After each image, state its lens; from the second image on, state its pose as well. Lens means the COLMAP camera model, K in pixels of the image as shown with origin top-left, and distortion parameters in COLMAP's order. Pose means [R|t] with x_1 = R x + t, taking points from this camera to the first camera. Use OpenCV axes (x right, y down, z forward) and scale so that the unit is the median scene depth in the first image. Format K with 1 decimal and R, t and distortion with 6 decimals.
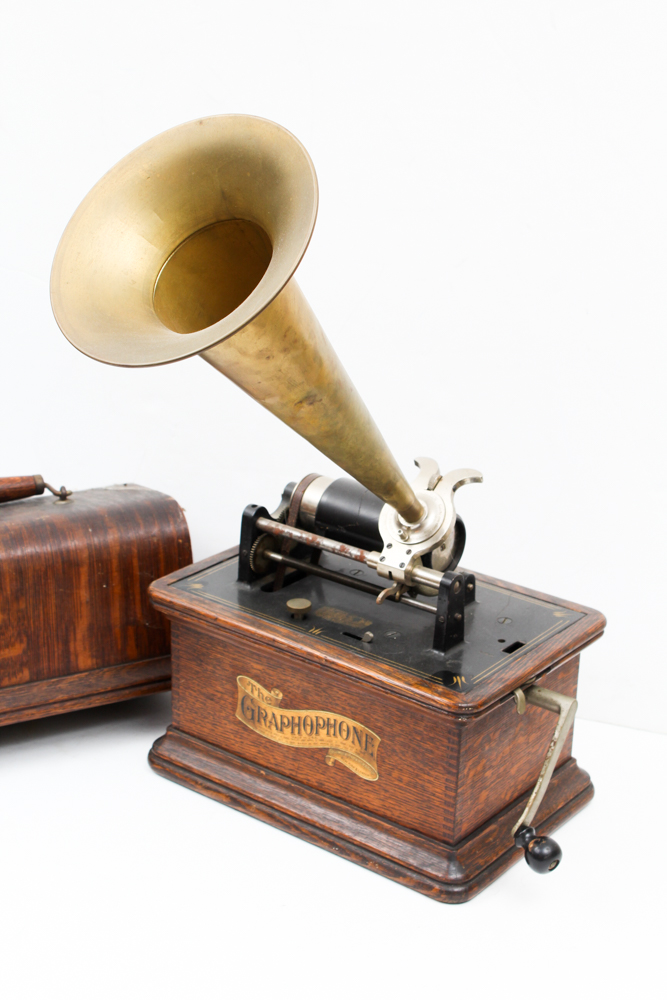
lens RADIAL K [[1667.7, 0, 333.5], [0, 1667.7, 500.0], [0, 0, 1]] dist [-0.038709, -0.016051]
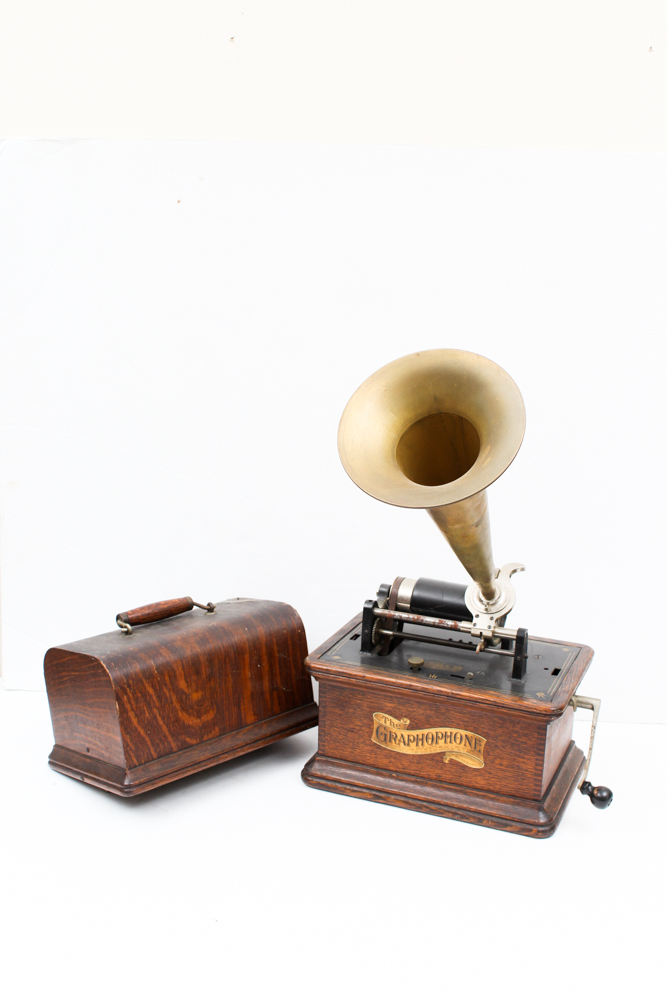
lens RADIAL K [[1159.8, 0, 333.5], [0, 1159.8, 500.0], [0, 0, 1]] dist [-0.104168, -0.011835]
pose [[0.967543, -0.073589, 0.241753, -0.339926], [0.096019, 0.991969, -0.082334, -0.004000], [-0.233752, 0.102874, 0.966839, -0.030034]]
